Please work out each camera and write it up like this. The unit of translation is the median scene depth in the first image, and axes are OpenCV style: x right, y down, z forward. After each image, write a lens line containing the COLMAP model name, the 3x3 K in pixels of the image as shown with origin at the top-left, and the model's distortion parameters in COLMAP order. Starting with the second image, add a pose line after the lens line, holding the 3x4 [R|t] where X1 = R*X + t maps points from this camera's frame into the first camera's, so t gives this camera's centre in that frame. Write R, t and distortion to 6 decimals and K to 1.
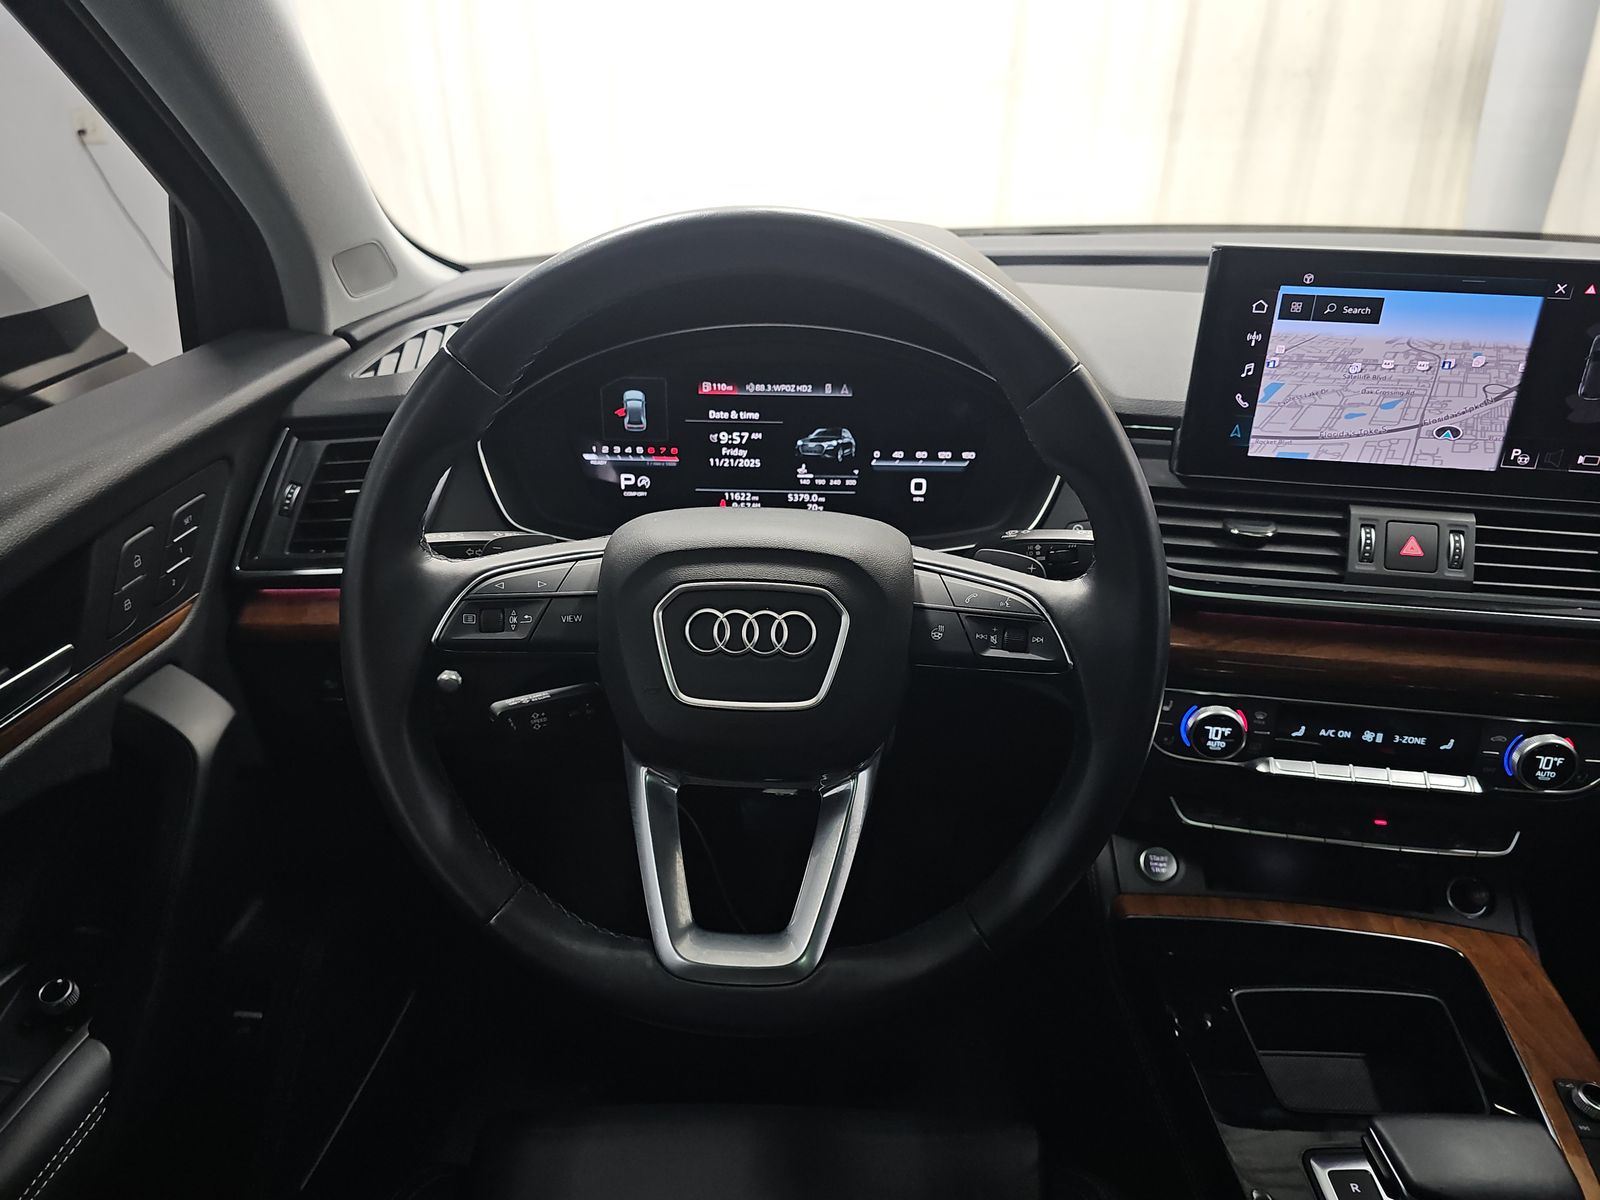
lens RADIAL K [[1083.0, 0, 791.5], [0, 1083.0, 599.9], [0, 0, 1]] dist [0.045430, -0.049419]
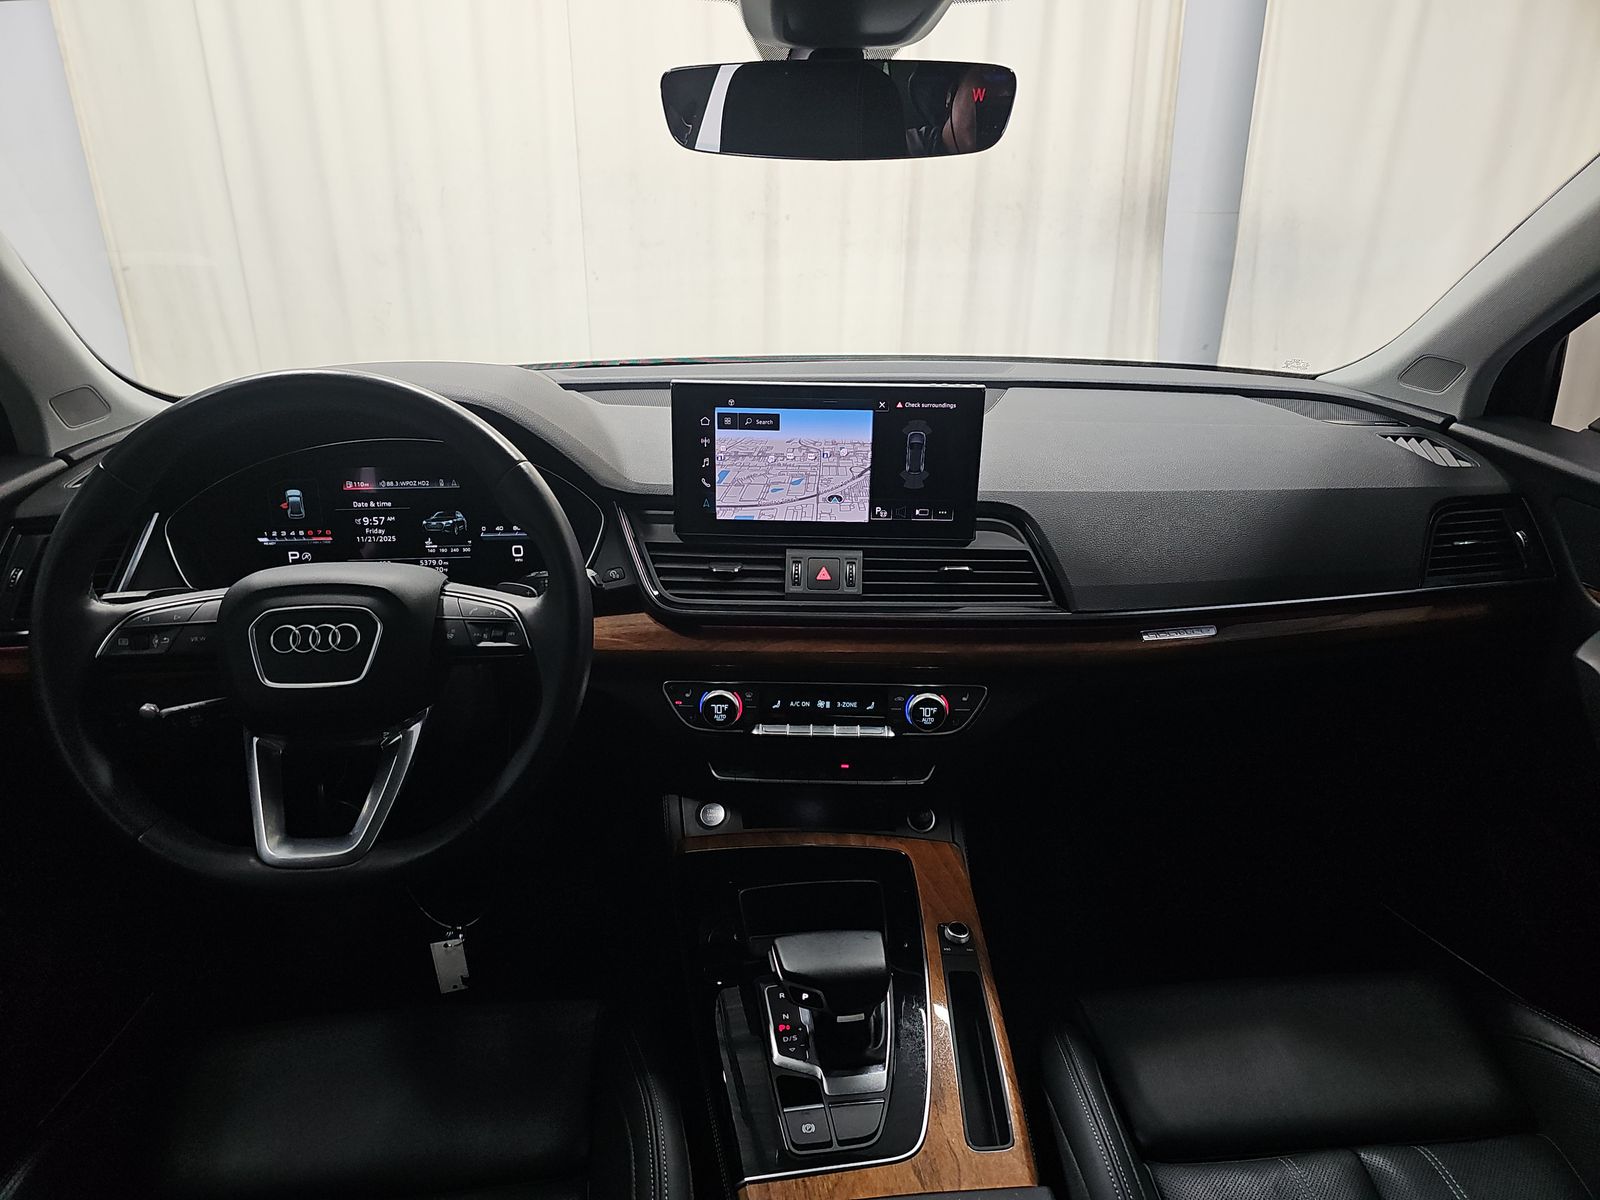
lens RADIAL K [[1083.0, 0, 802.9], [0, 1083.0, 614.9], [0, 0, 1]] dist [0.045430, -0.049419]
pose [[0.989241, -0.052164, 0.136681, 0.319656], [0.062015, 0.995699, -0.068832, 0.106775], [-0.132503, 0.076568, 0.988221, -0.463561]]
